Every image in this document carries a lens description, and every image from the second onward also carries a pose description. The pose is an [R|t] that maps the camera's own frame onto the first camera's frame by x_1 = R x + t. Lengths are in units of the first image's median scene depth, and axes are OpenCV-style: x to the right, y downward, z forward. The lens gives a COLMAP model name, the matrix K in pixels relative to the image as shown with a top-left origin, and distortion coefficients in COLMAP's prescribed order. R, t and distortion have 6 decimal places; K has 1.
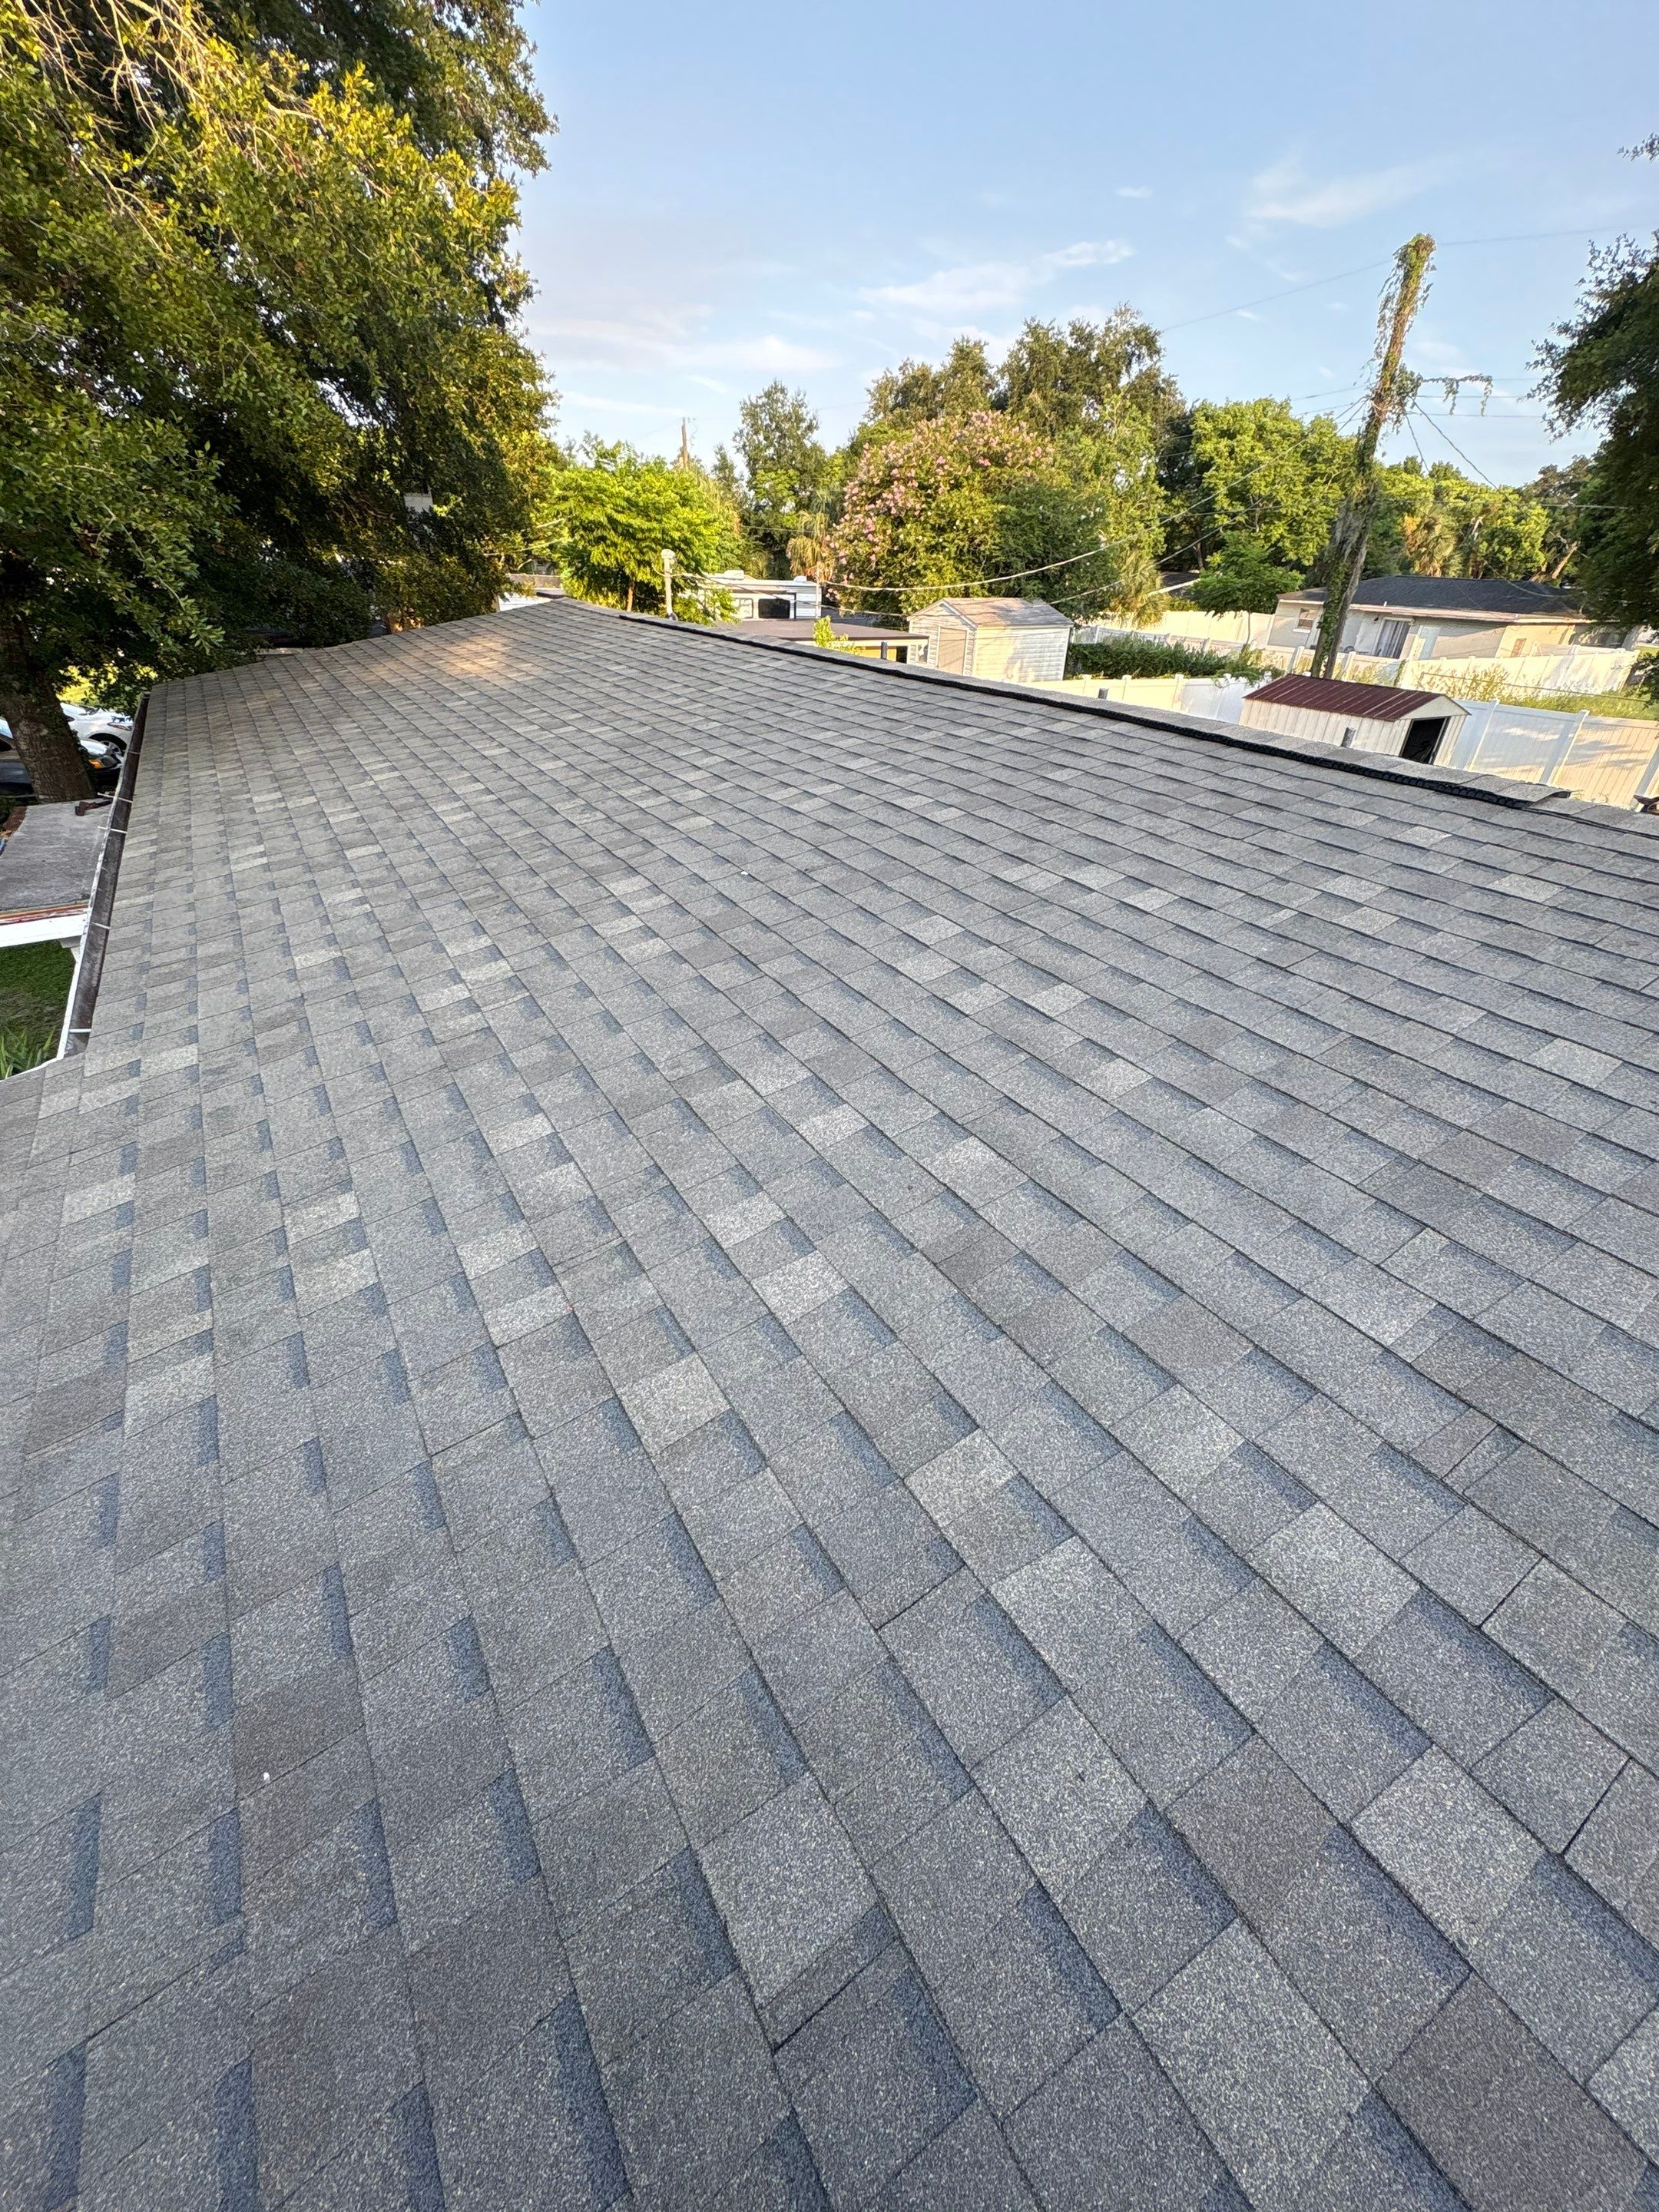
lens RADIAL K [[873.6, 0, 827.6], [0, 873.6, 1116.6], [0, 0, 1]] dist [0.002255, 0.000103]
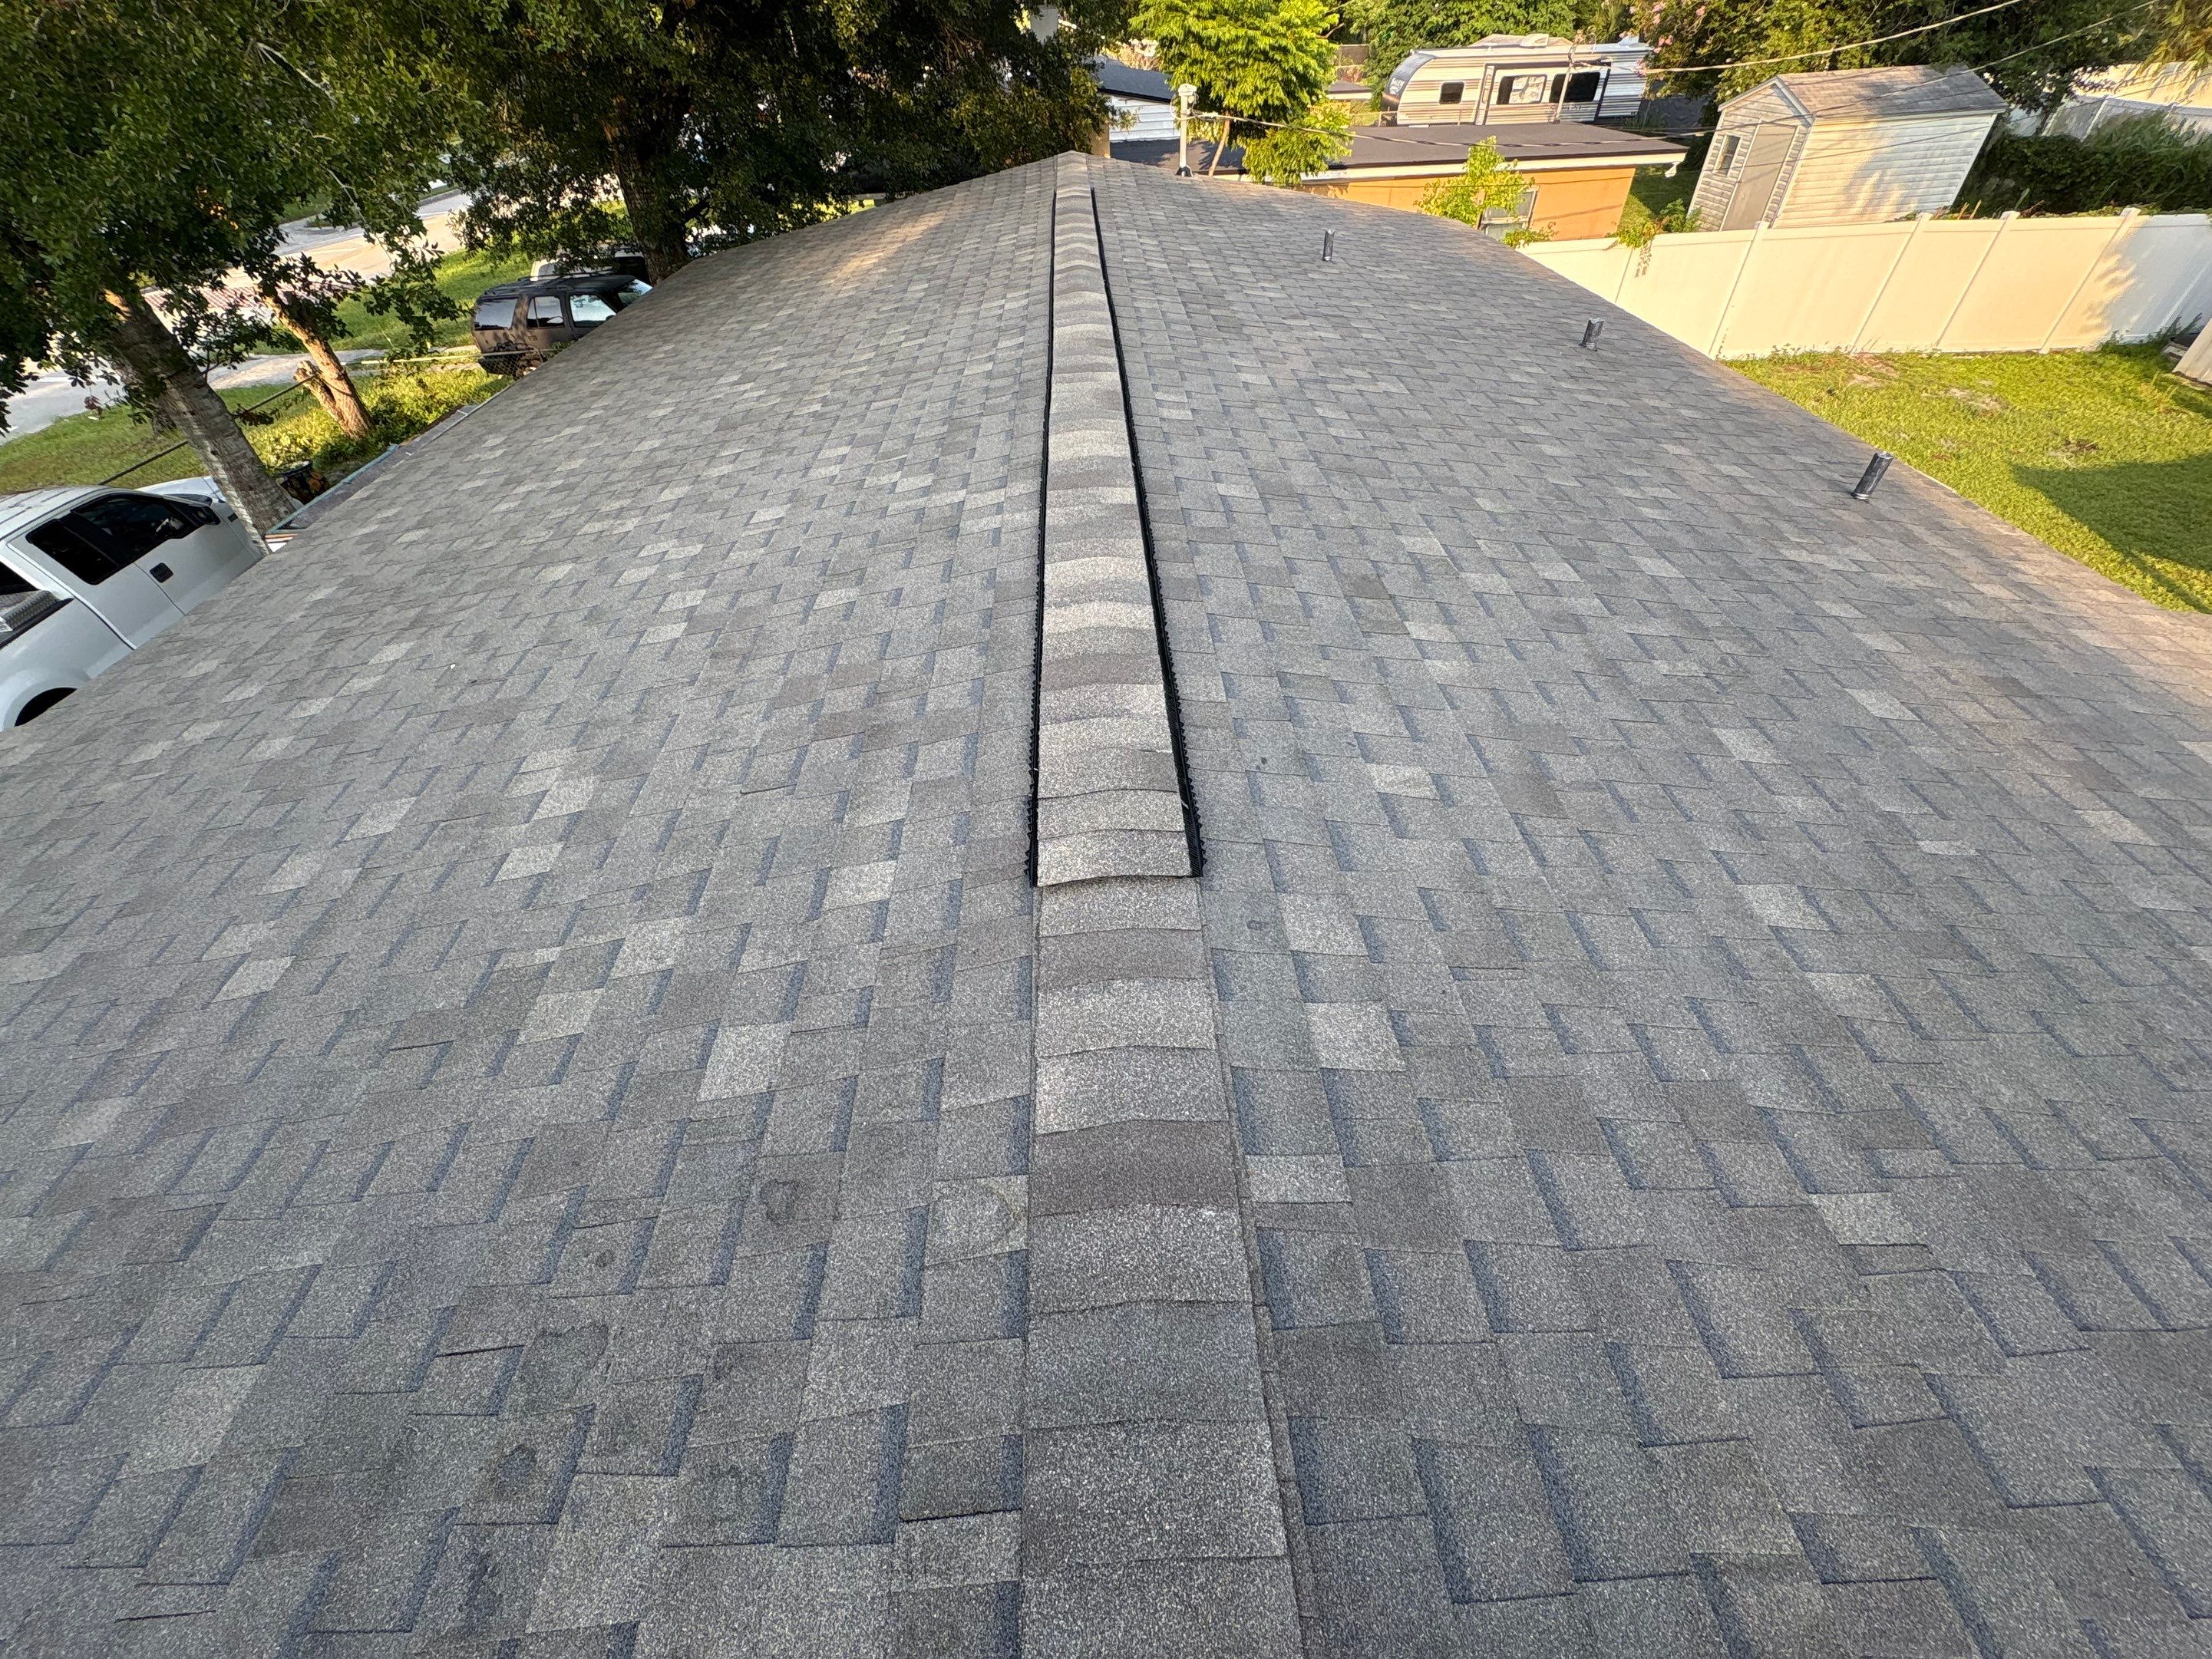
lens RADIAL K [[873.5, 0, 1106.0], [0, 873.5, 829.5], [0, 0, 1]] dist [0.002255, 0.000103]
pose [[0.866114, 0.296332, -0.402533, 0.097830], [-0.215858, 0.948093, 0.233505, -0.049516], [0.450834, -0.115352, 0.885123, 0.046854]]
